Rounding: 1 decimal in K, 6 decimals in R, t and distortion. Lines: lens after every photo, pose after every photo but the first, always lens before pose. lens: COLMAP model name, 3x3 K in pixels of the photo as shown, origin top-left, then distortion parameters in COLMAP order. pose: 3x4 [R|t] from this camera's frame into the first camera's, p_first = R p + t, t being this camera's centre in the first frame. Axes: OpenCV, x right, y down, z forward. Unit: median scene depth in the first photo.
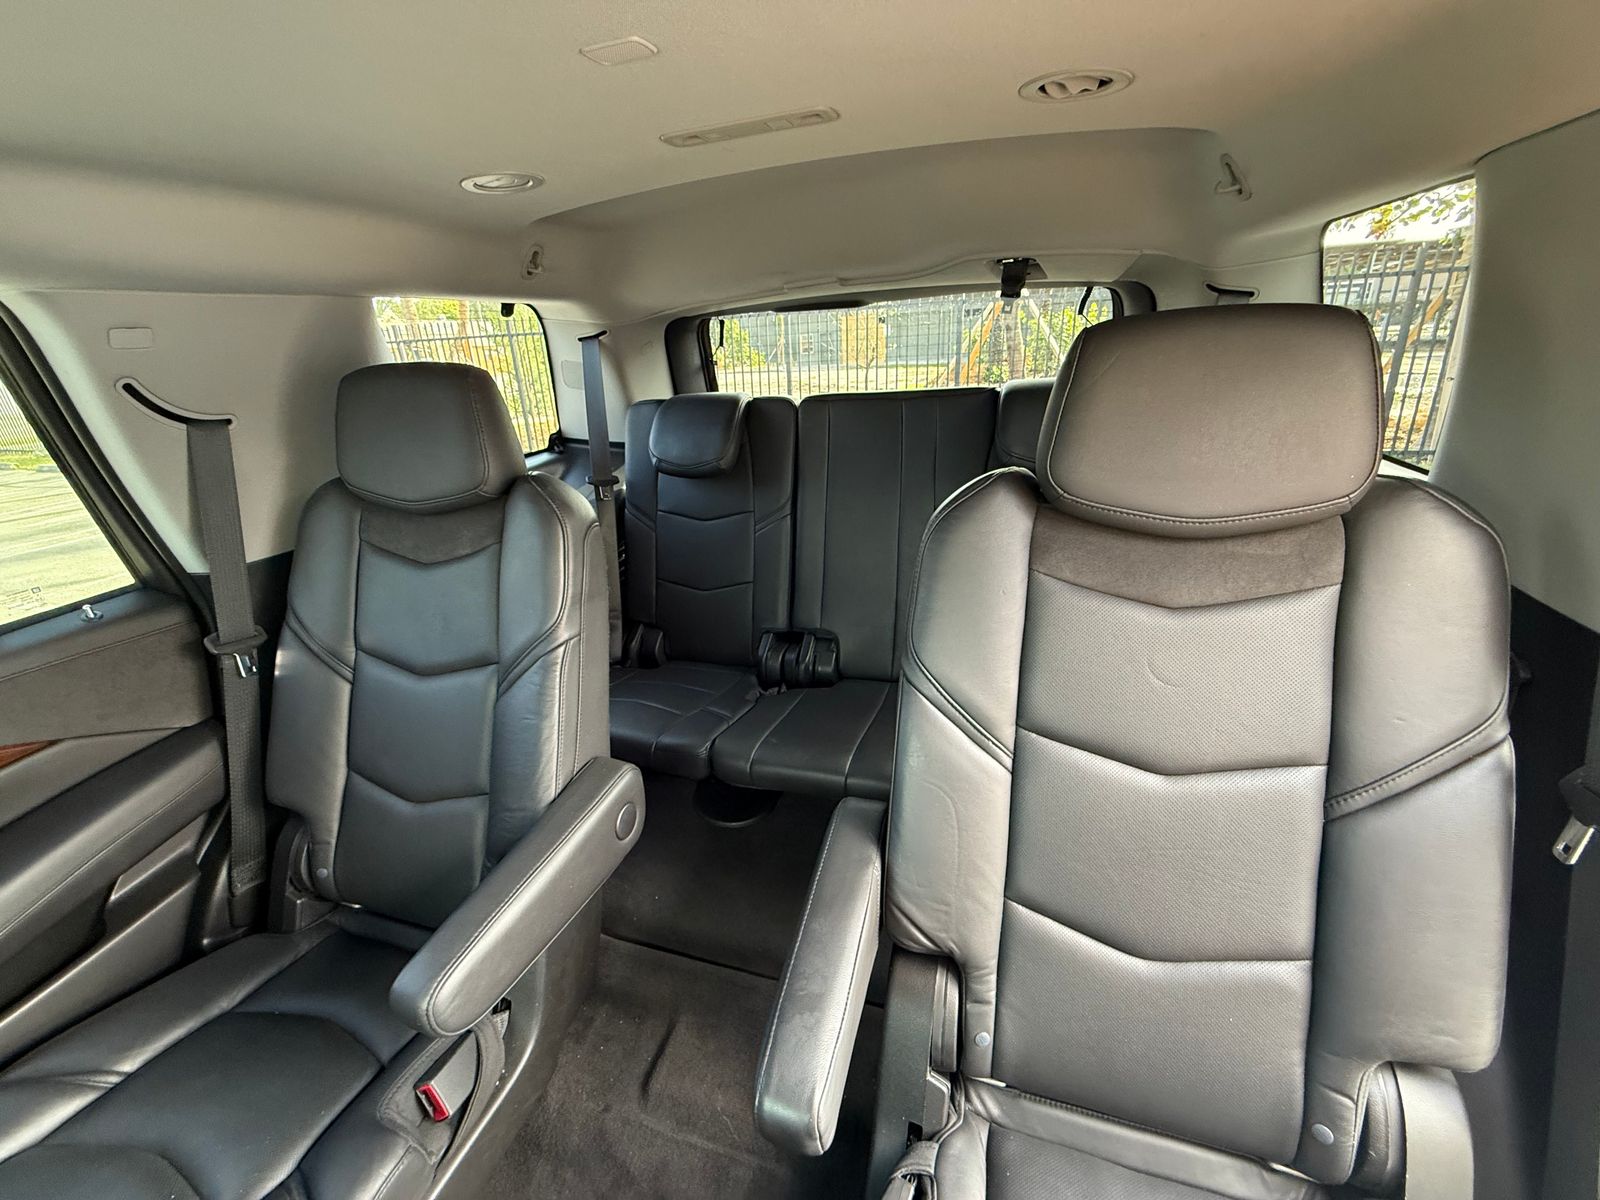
lens RADIAL K [[645.5, 0, 799.8], [0, 645.5, 599.0], [0, 0, 1]] dist [-0.006246, 0.000802]
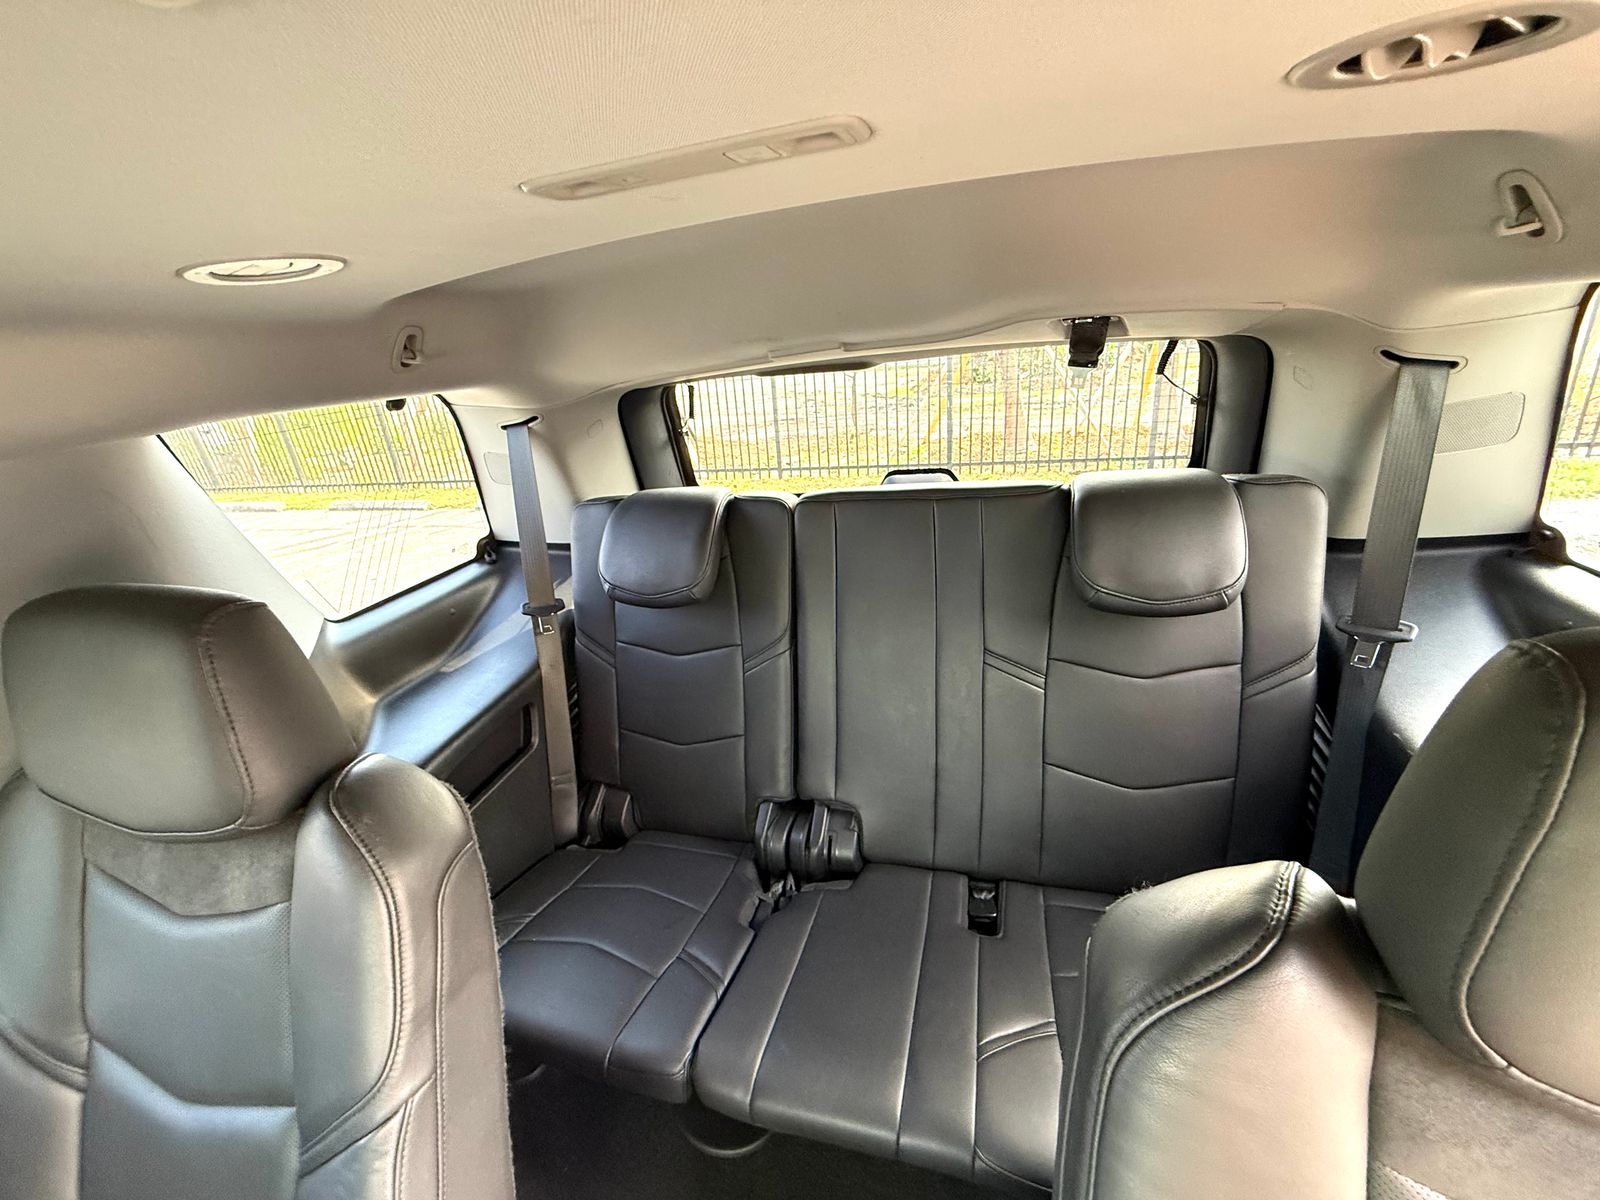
lens RADIAL K [[645.5, 0, 801.0], [0, 645.5, 595.9], [0, 0, 1]] dist [-0.006246, 0.000802]
pose [[0.999008, -0.043129, 0.011089, -0.006823], [0.043228, 0.999027, -0.008762, -0.186222], [-0.010700, 0.009233, 0.999900, 0.241173]]
